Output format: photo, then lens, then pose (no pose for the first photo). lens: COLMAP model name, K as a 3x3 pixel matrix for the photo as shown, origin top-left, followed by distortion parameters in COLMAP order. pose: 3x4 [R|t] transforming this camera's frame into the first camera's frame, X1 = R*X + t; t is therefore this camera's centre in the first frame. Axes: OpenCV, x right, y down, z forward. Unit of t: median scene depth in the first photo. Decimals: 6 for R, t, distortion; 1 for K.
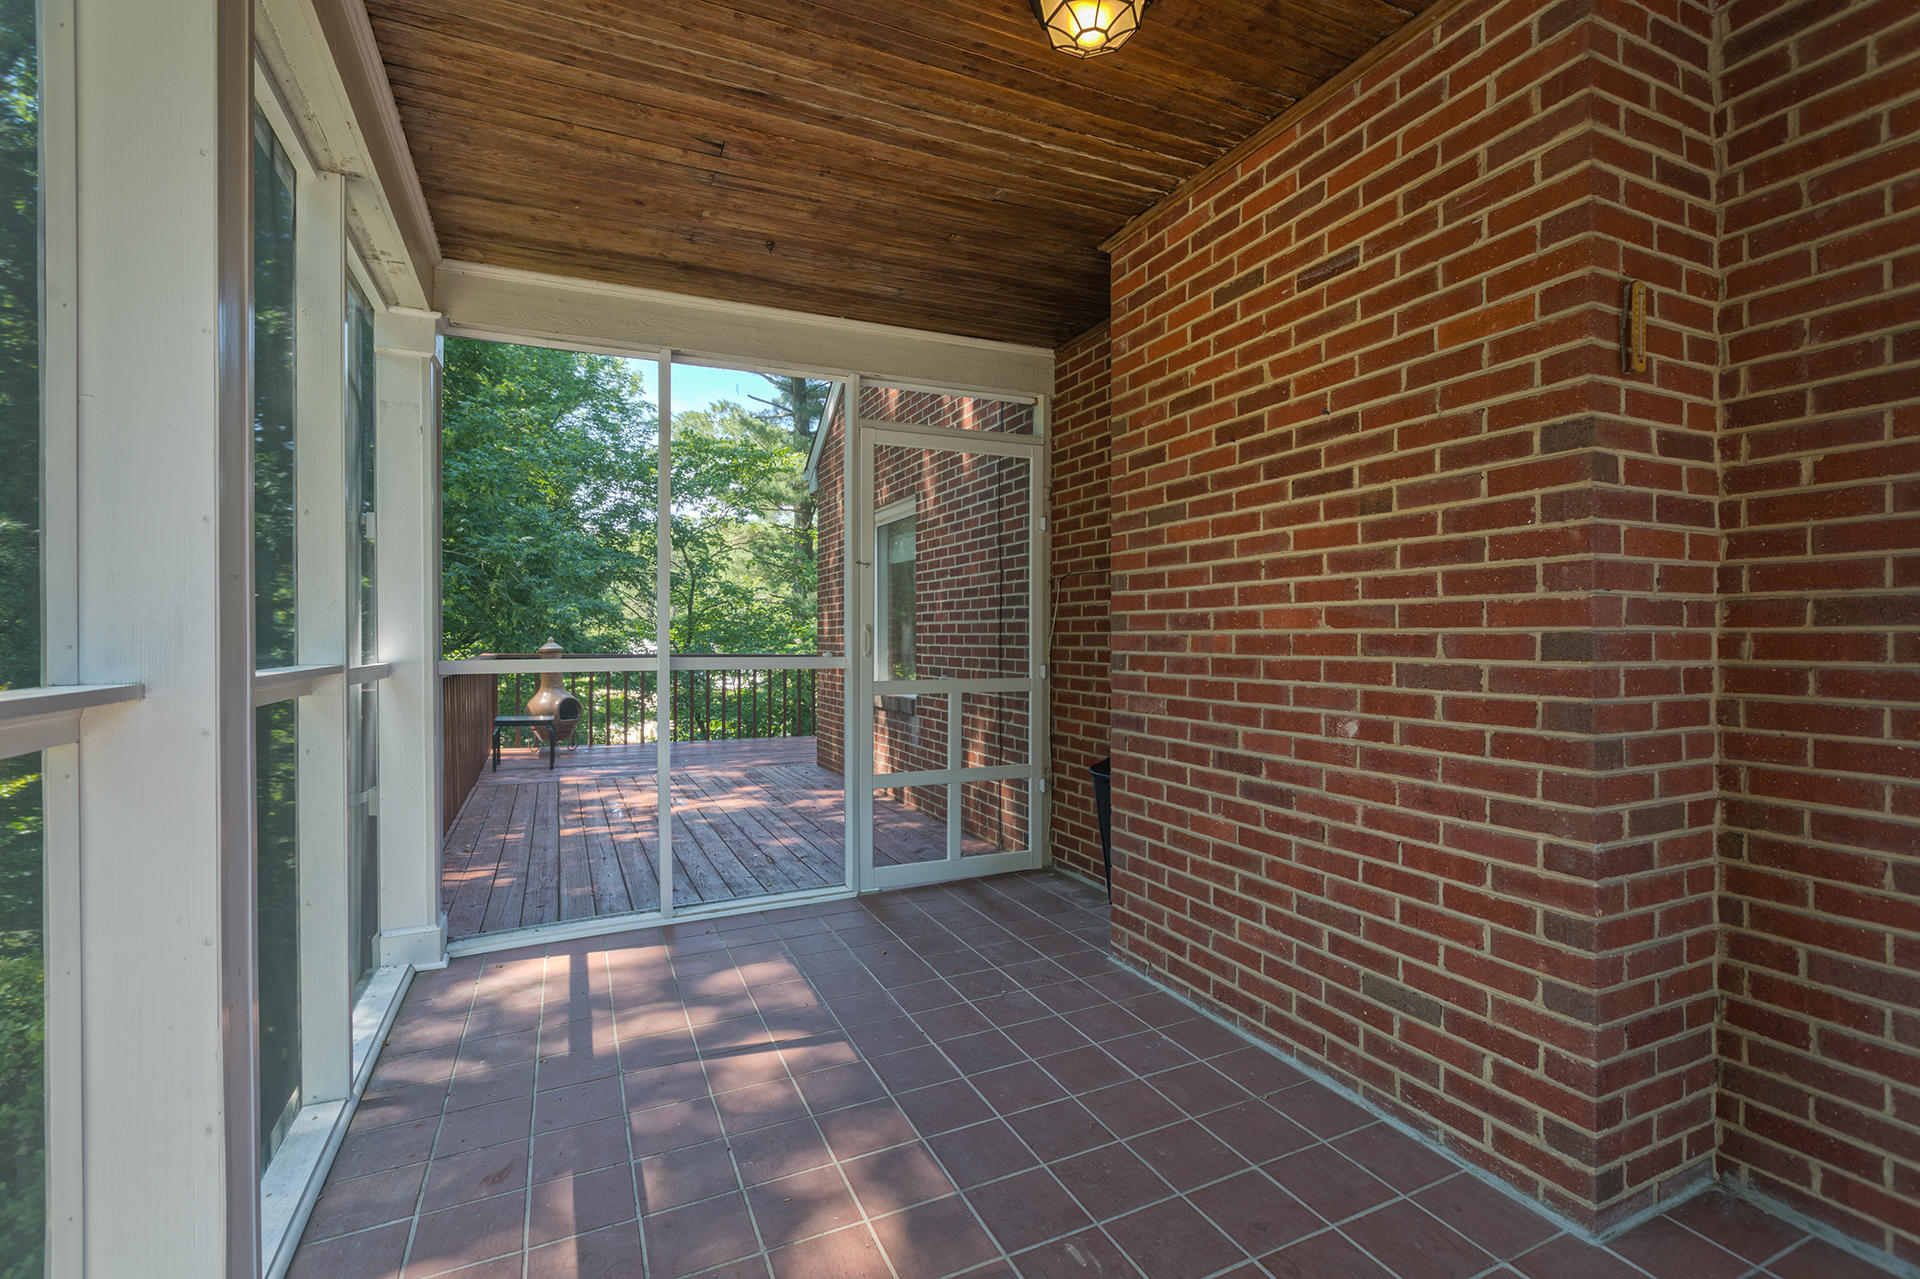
lens RADIAL K [[860.3, 0, 955.4], [0, 860.3, 635.5], [0, 0, 1]] dist [-0.000123, 0.000903]
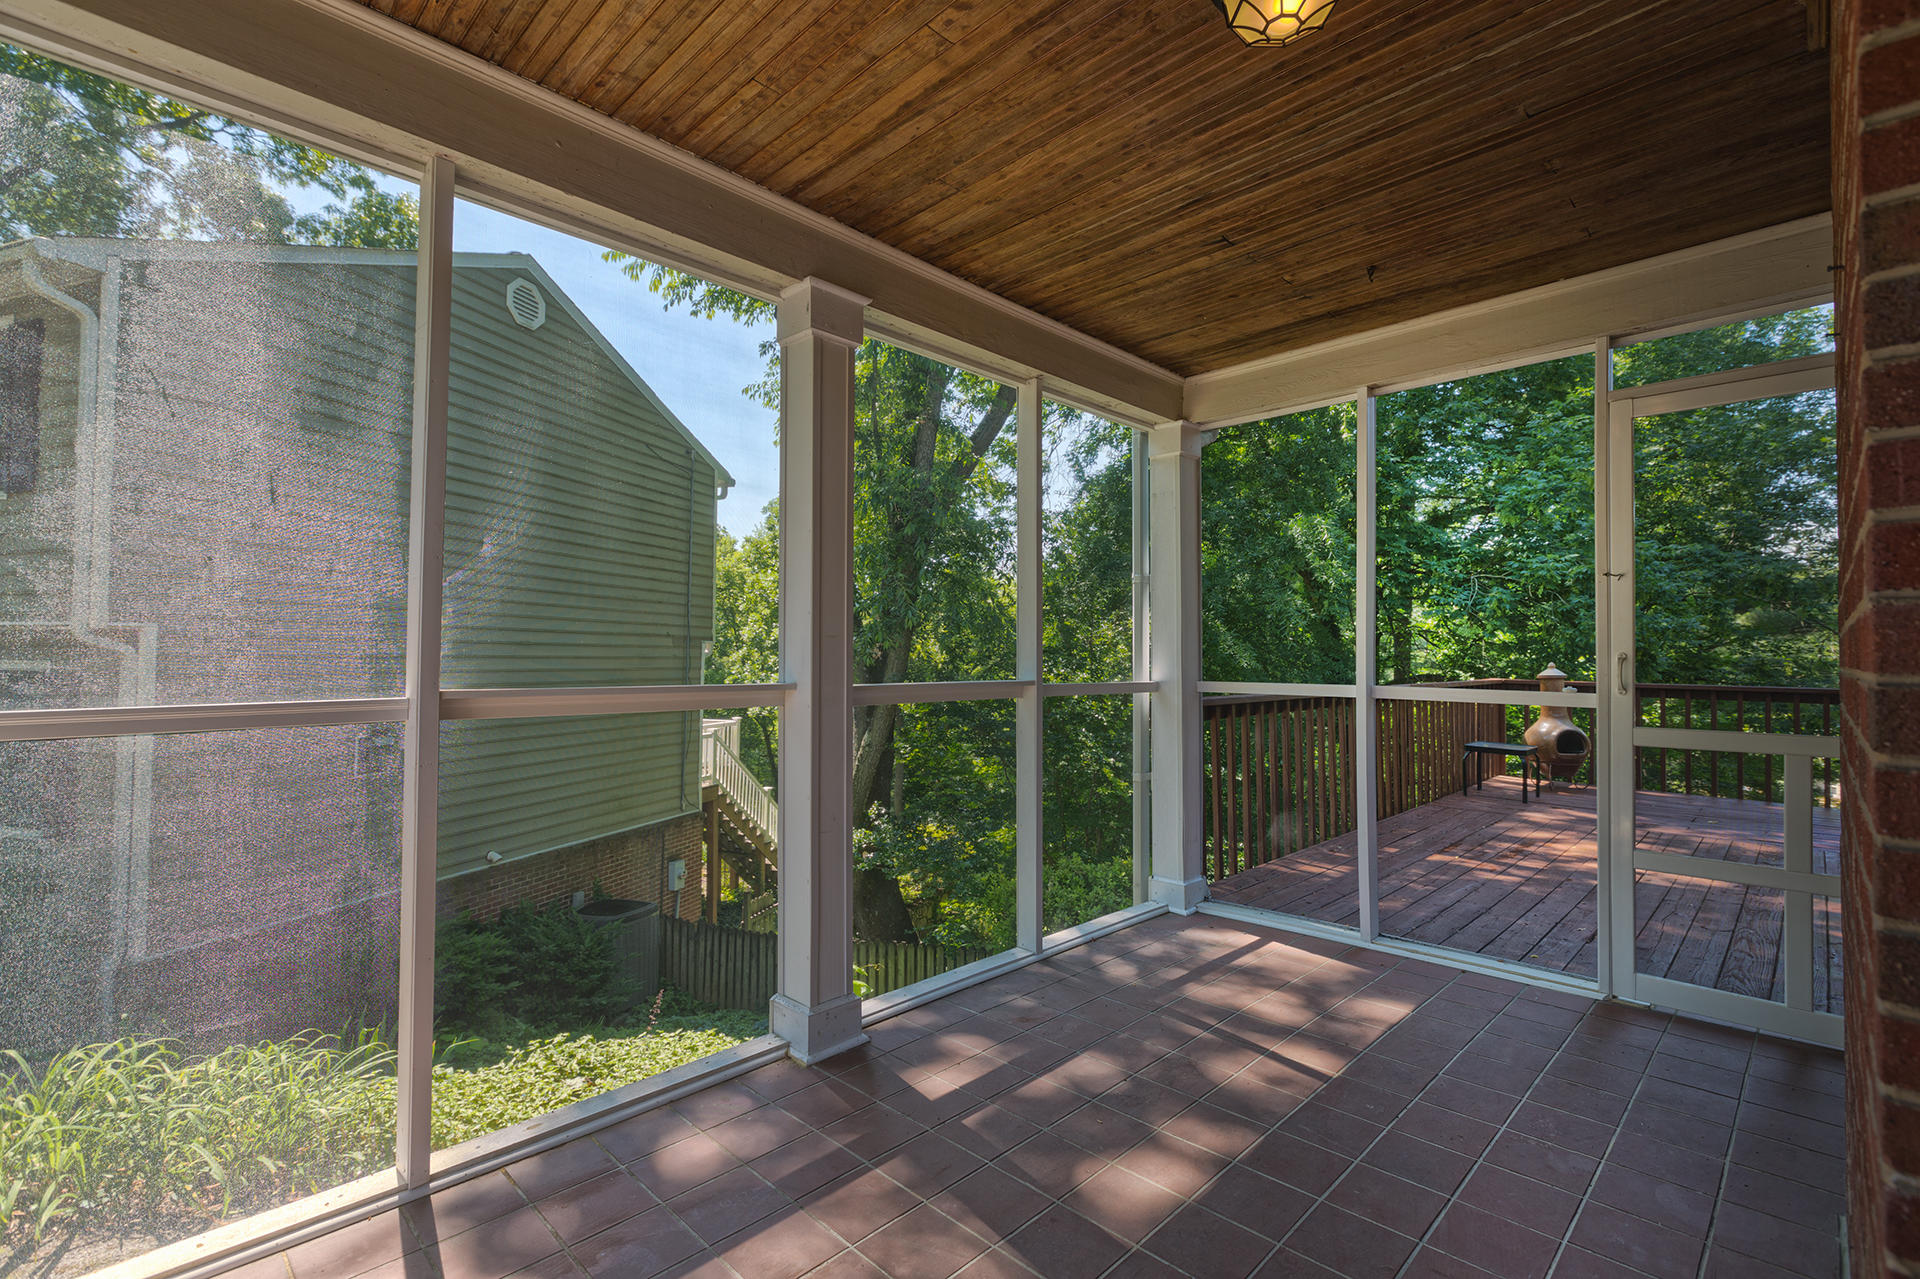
lens RADIAL K [[860.3, 0, 955.4], [0, 860.3, 635.5], [0, 0, 1]] dist [-0.000123, 0.000903]
pose [[0.347553, -0.019317, -0.937461, 0.496413], [-0.006494, 0.999714, -0.023007, -0.007655], [0.937638, 0.014084, 0.347328, 0.199816]]
